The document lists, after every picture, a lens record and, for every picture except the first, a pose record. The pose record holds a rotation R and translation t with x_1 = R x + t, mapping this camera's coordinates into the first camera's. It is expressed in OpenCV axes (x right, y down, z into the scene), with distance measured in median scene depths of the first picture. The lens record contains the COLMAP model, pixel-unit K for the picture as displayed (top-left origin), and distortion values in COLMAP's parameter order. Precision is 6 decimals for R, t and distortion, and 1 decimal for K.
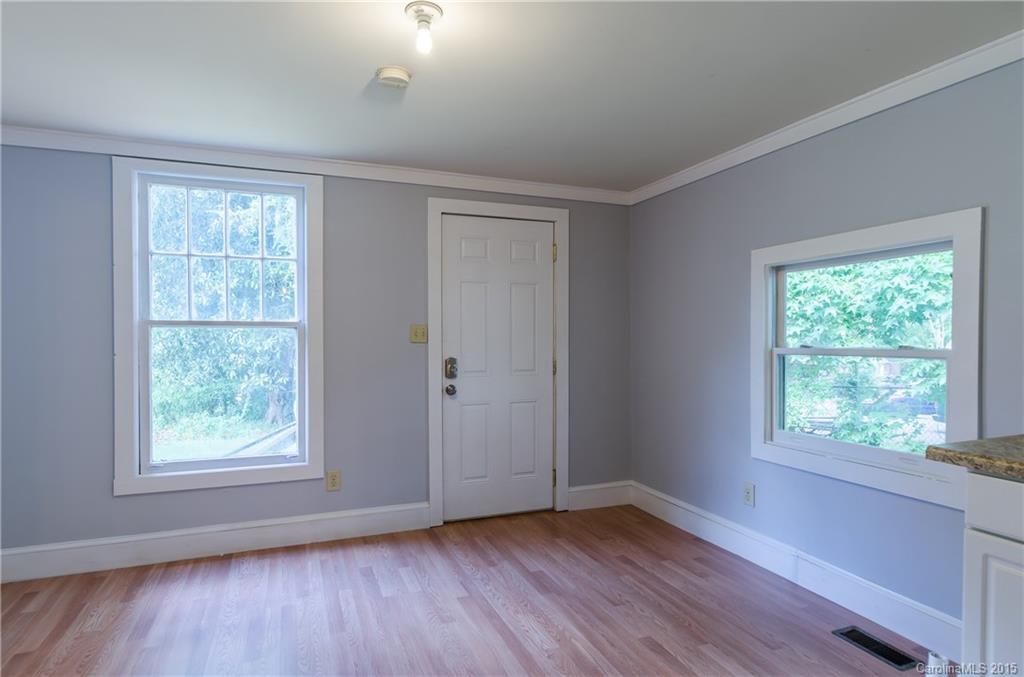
lens RADIAL K [[562.0, 0, 512.0], [0, 562.0, 342.8], [0, 0, 1]] dist [-0.000751, 0.000145]
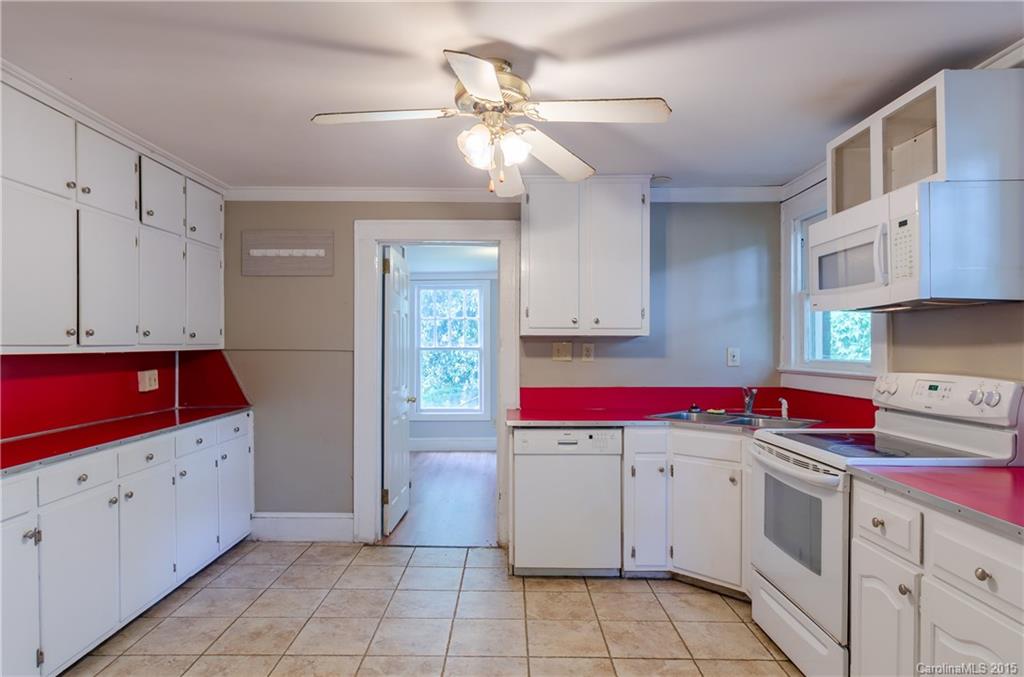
lens RADIAL K [[600.1, 0, 503.6], [0, 600.1, 346.2], [0, 0, 1]] dist [-0.004420, -0.001392]
pose [[0.925558, -0.003539, -0.378589, 0.115008], [-0.001032, 0.999929, -0.011871, -0.002724], [0.378604, 0.011378, 0.925489, -0.218011]]
